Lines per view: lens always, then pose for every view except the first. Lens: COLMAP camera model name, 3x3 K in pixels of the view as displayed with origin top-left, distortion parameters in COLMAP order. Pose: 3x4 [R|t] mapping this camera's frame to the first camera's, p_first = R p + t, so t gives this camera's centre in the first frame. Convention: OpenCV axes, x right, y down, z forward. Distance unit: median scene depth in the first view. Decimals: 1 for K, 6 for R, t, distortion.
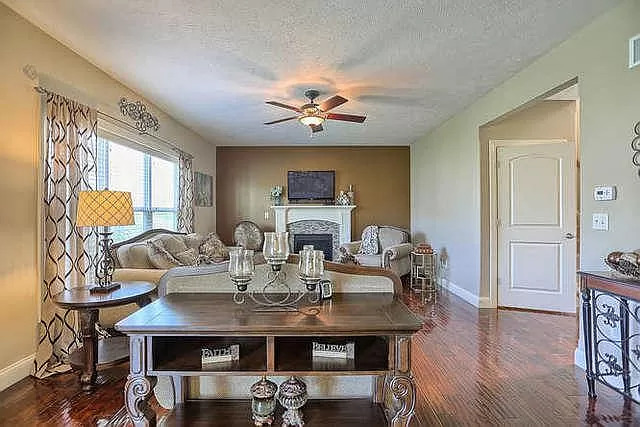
lens RADIAL K [[321.2, 0, 311.0], [0, 321.2, 212.5], [0, 0, 1]] dist [0.001076, 0.000414]
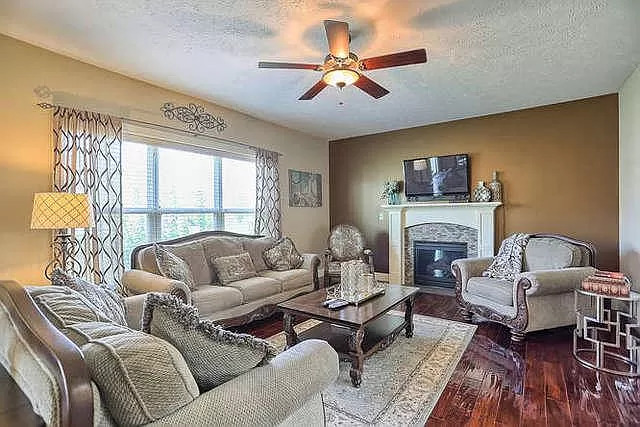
lens RADIAL K [[312.4, 0, 313.1], [0, 312.4, 213.5], [0, 0, 1]] dist [-0.006279, 0.001551]
pose [[0.809843, -0.002881, -0.586640, 0.205400], [0.004687, 0.999988, 0.001560, -0.000566], [0.586628, -0.004013, 0.809847, 0.255615]]
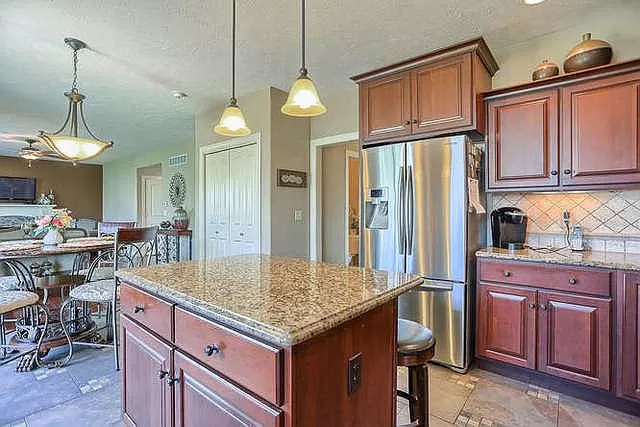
lens RADIAL K [[312.4, 0, 313.1], [0, 312.4, 213.5], [0, 0, 1]] dist [-0.006279, 0.001551]
pose [[0.651825, -0.005178, 0.758352, -0.158242], [0.000832, 0.999981, 0.006113, 0.007452], [-0.758369, -0.003353, 0.651817, -0.714837]]
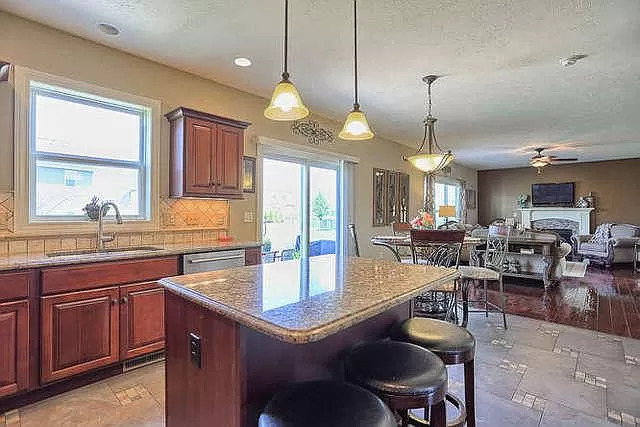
lens RADIAL K [[312.4, 0, 313.1], [0, 312.4, 213.5], [0, 0, 1]] dist [-0.006279, 0.001551]
pose [[0.740839, 0.003266, -0.671675, 0.144069], [-0.004979, 0.999987, -0.000628, 0.007532], [0.671664, 0.003809, 0.740846, -0.716596]]
